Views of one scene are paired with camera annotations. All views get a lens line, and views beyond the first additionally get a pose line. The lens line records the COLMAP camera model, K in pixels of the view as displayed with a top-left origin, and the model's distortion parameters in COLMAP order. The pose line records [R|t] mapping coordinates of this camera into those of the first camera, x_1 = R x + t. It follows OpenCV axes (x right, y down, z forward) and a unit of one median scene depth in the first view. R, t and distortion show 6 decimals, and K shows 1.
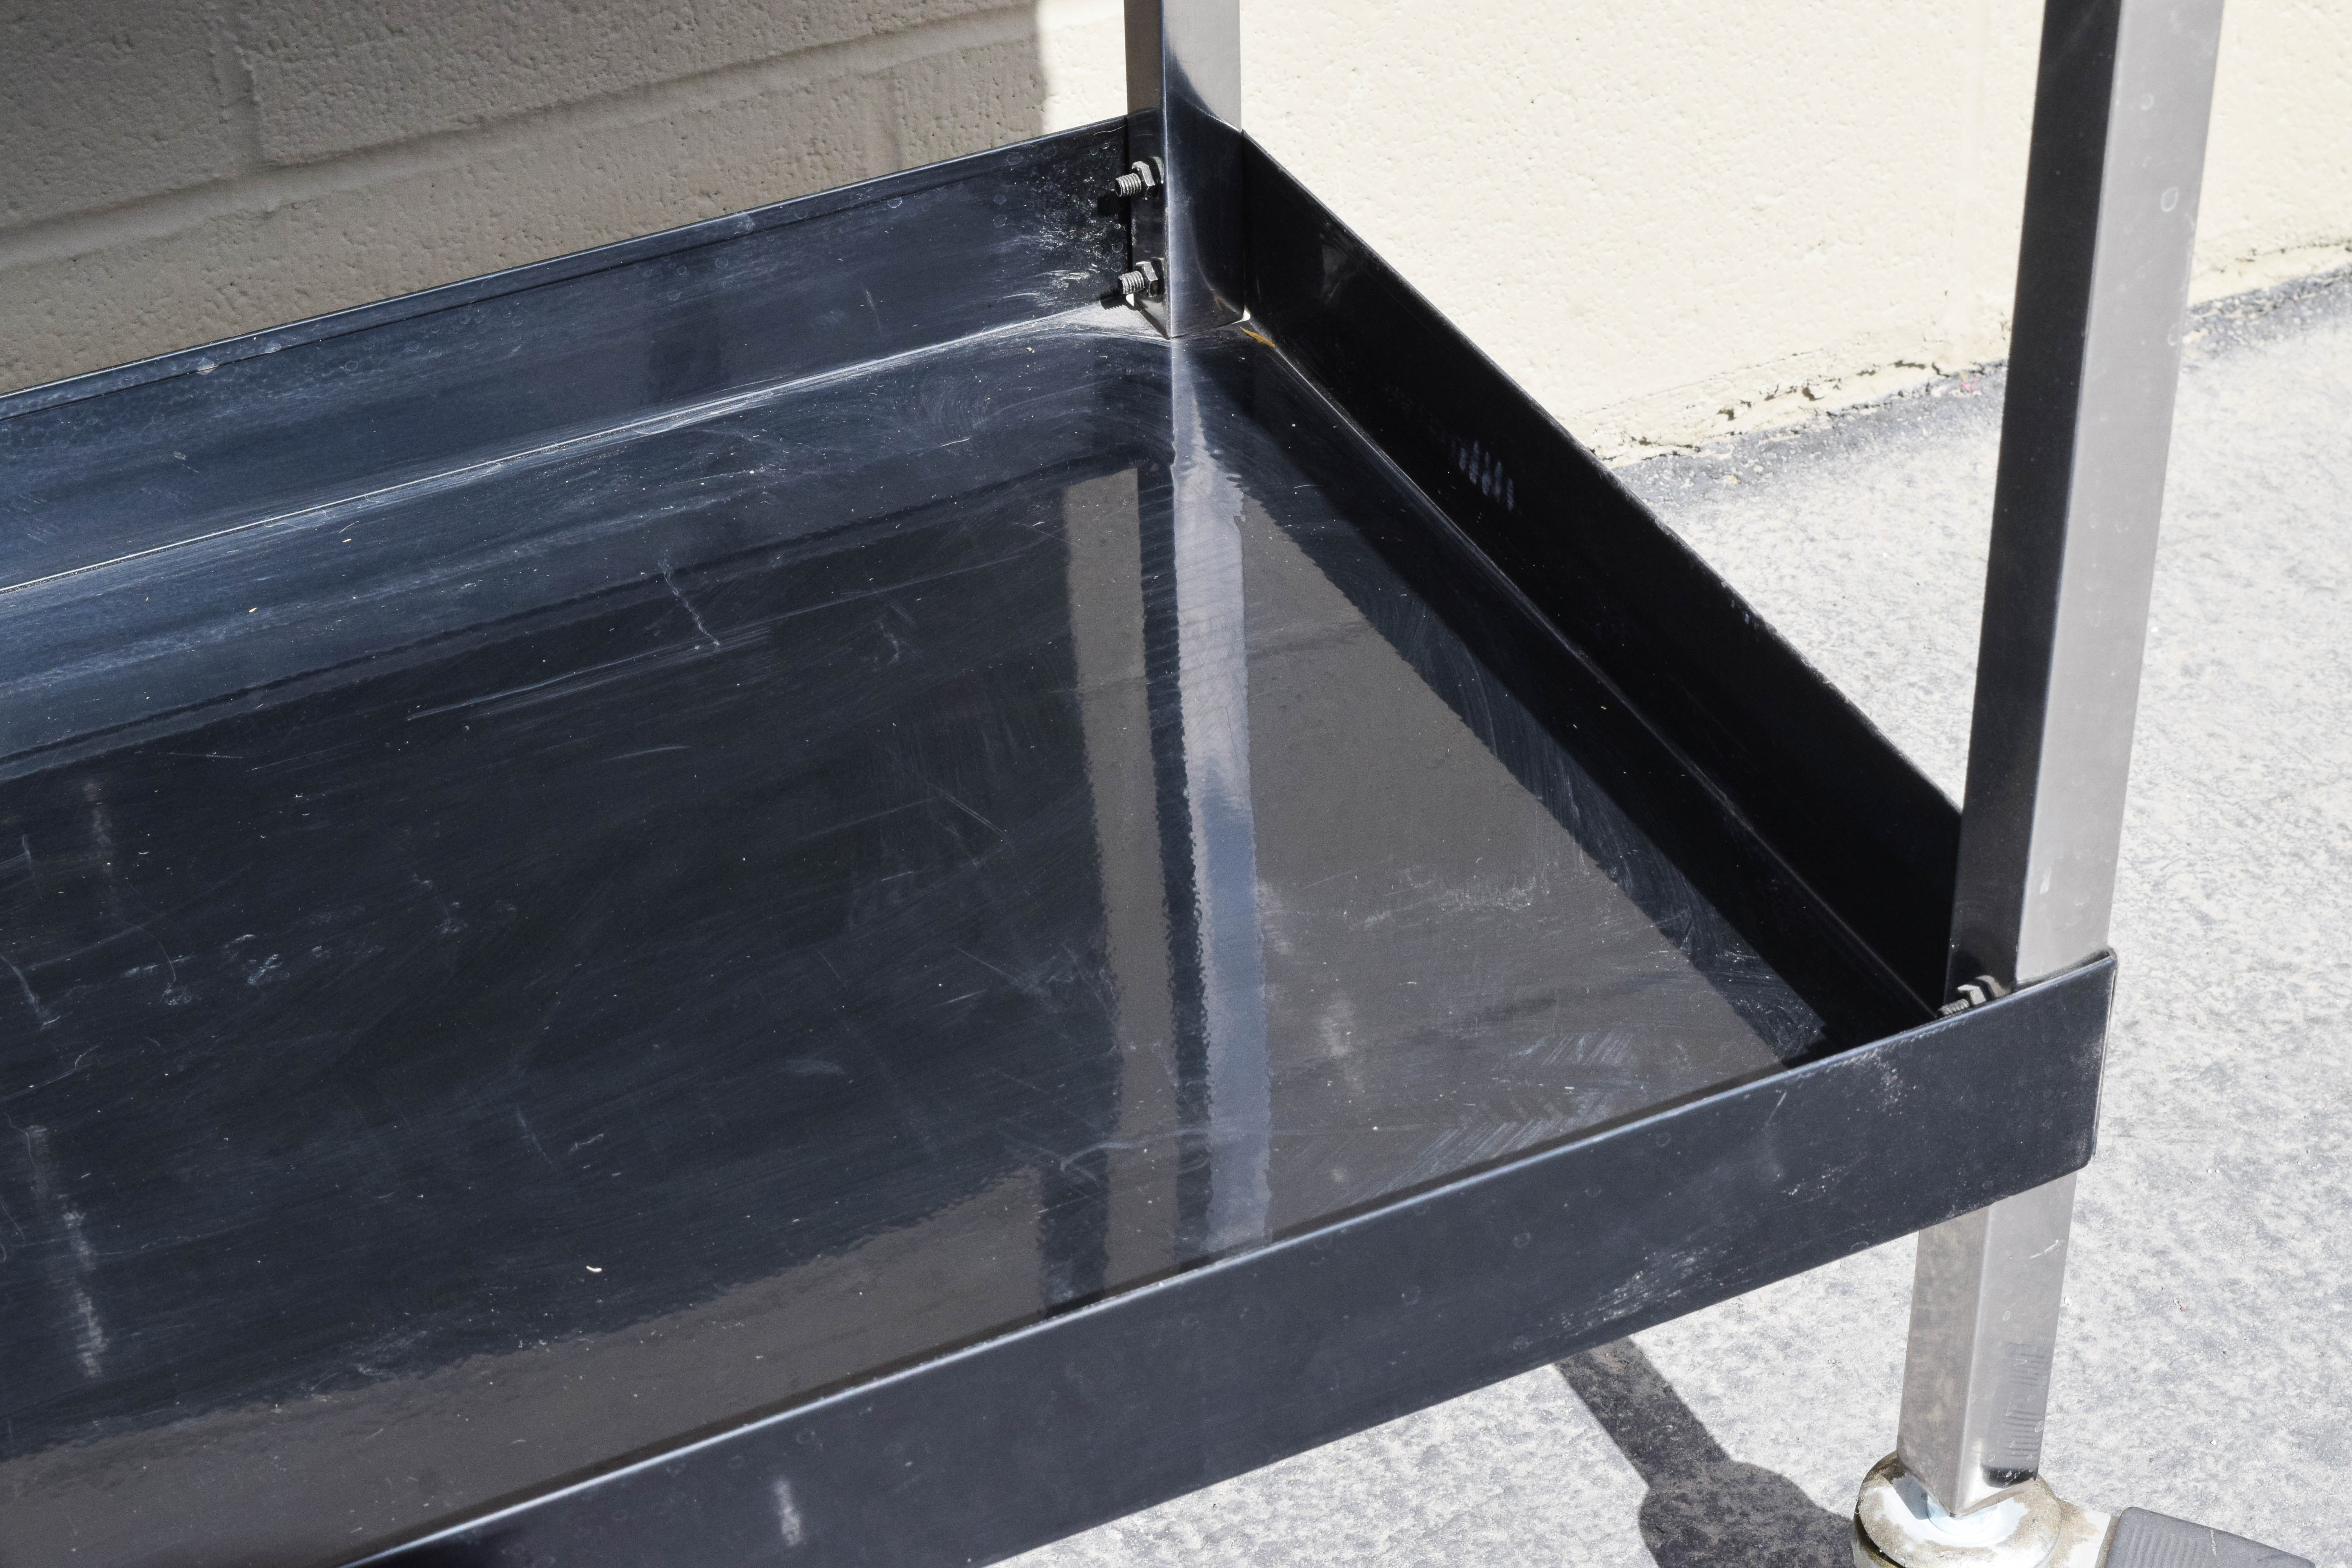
lens RADIAL K [[4498.4, 0, 1168.6], [0, 4498.4, 788.4], [0, 0, 1]] dist [0.070903, 0.000000]
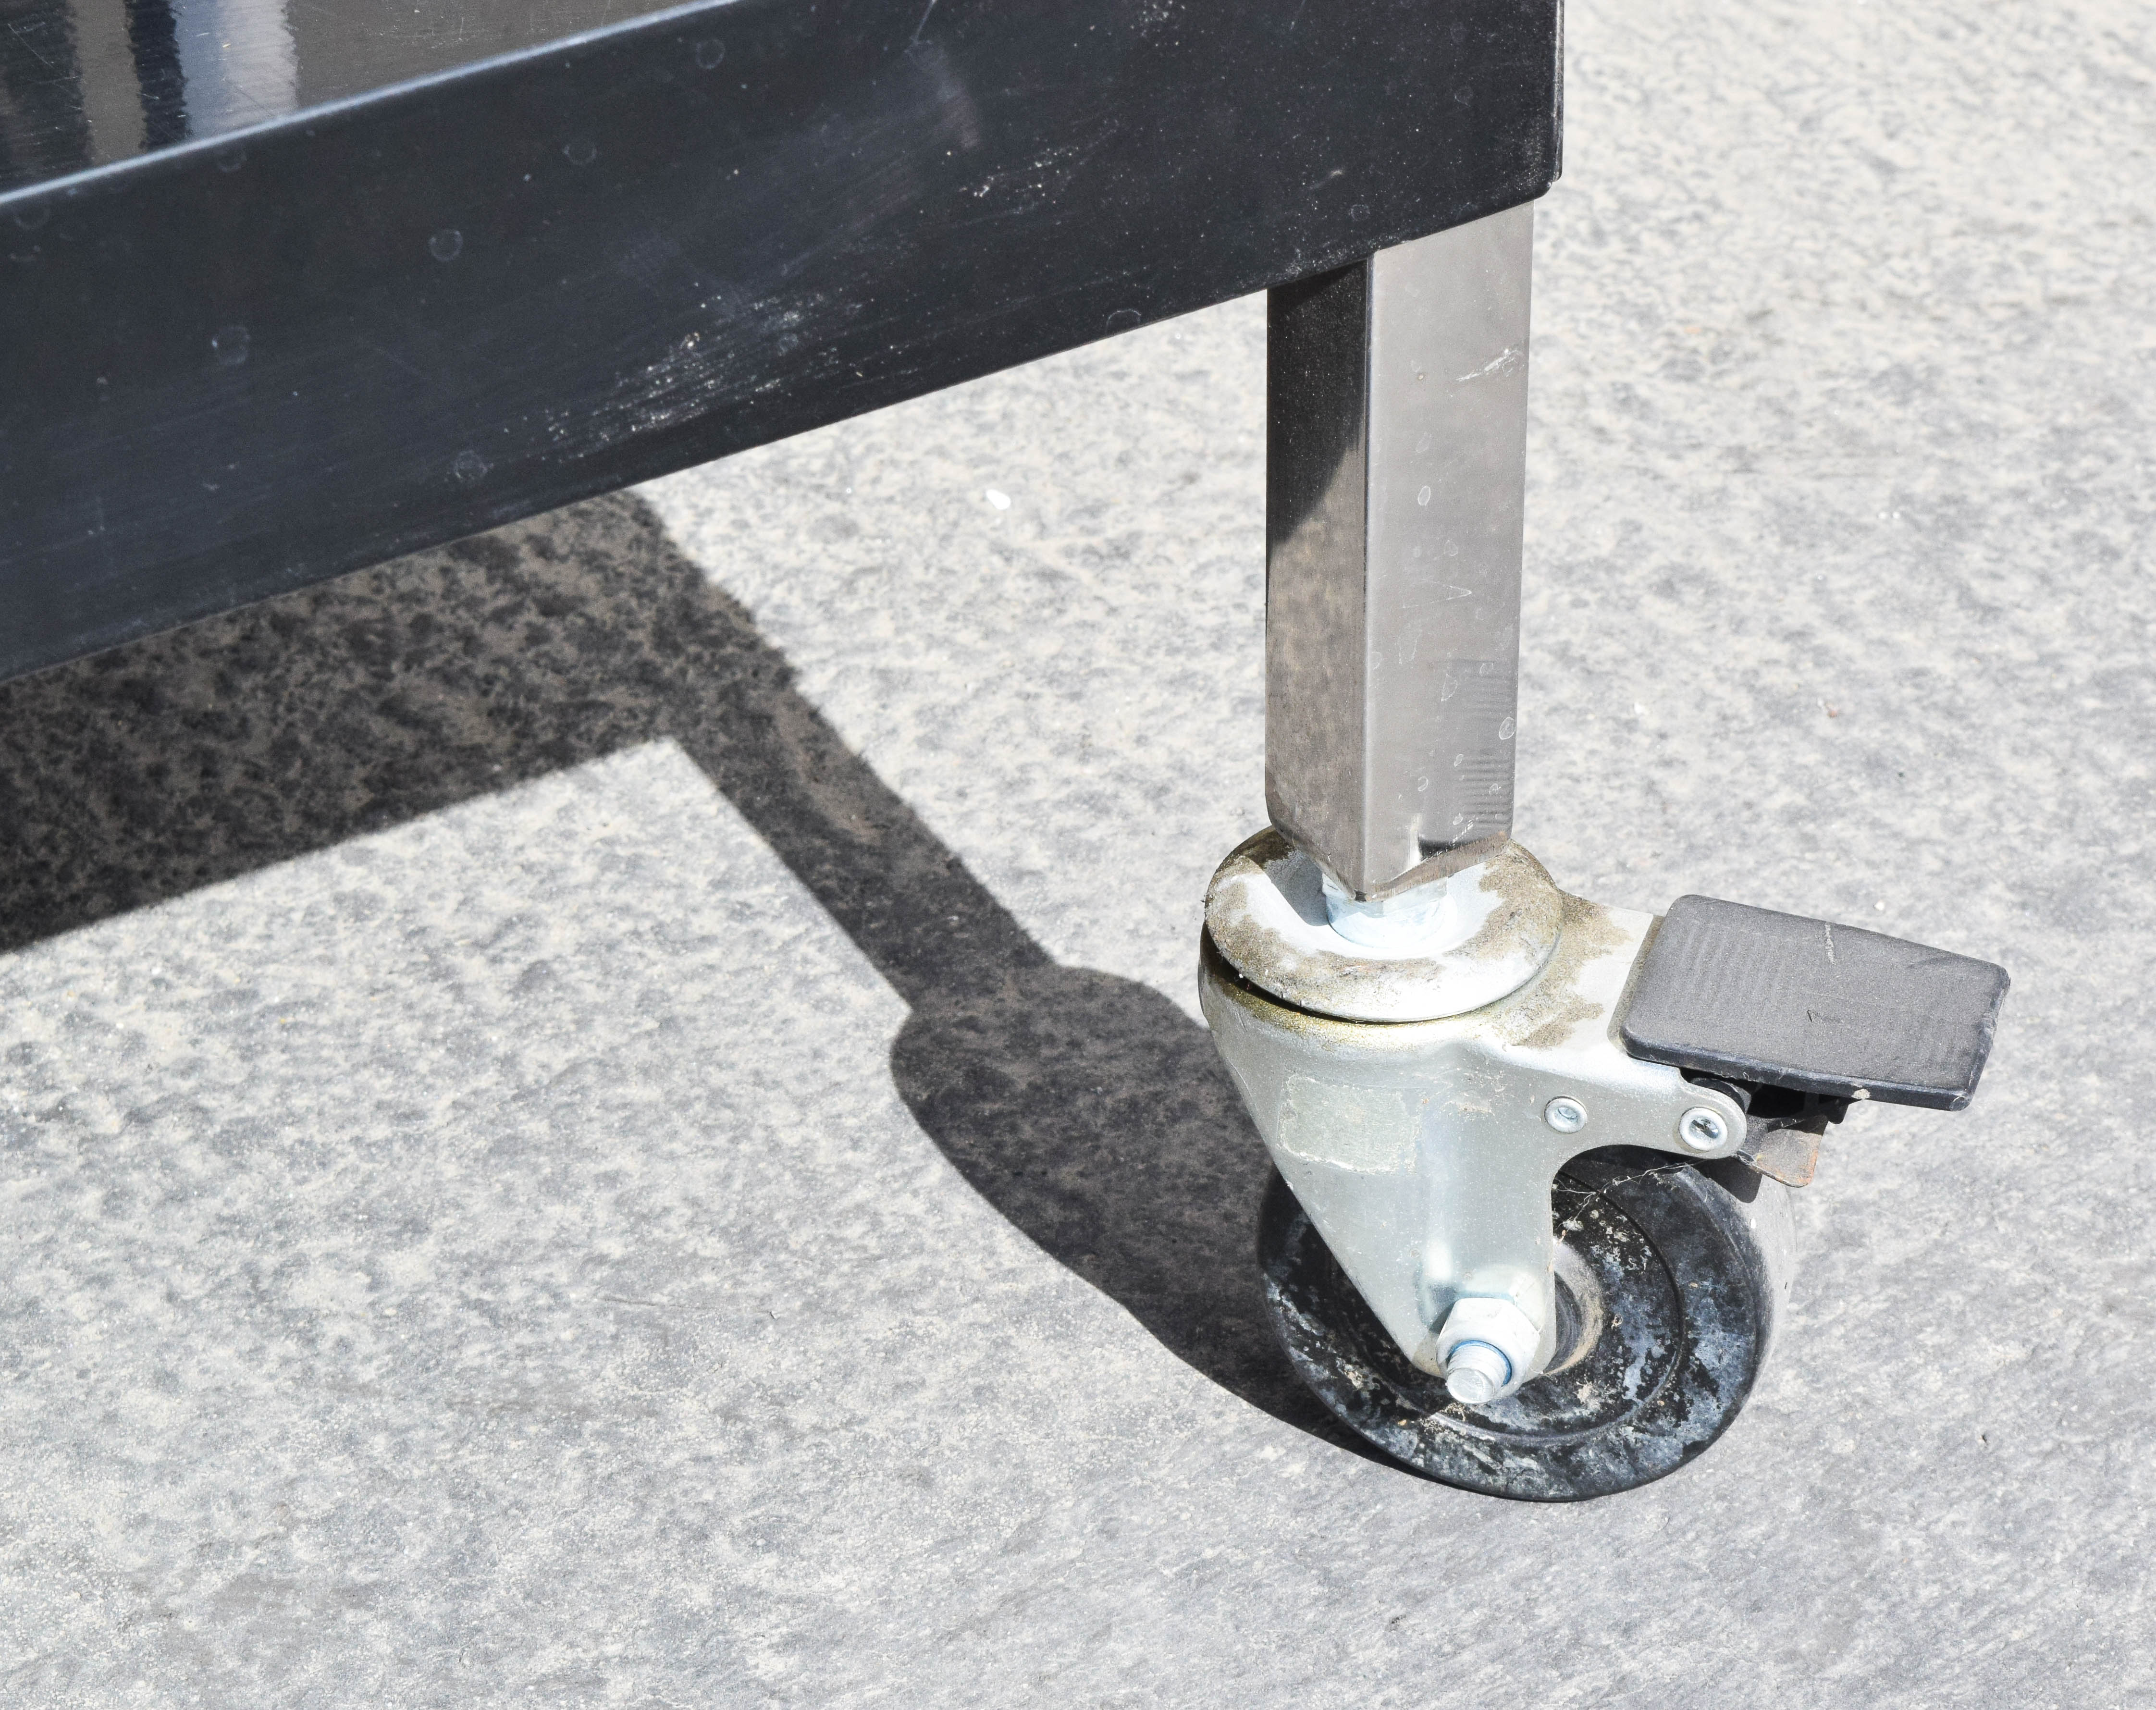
lens RADIAL K [[6214.1, 0, 1084.6], [0, 6214.1, 851.4], [0, 0, 1]] dist [0.031945, 0.000000]
pose [[0.997597, -0.038821, 0.057393, 0.083067], [0.038585, 0.999242, 0.005222, 0.130429], [-0.057552, -0.002995, 0.998338, 0.203310]]
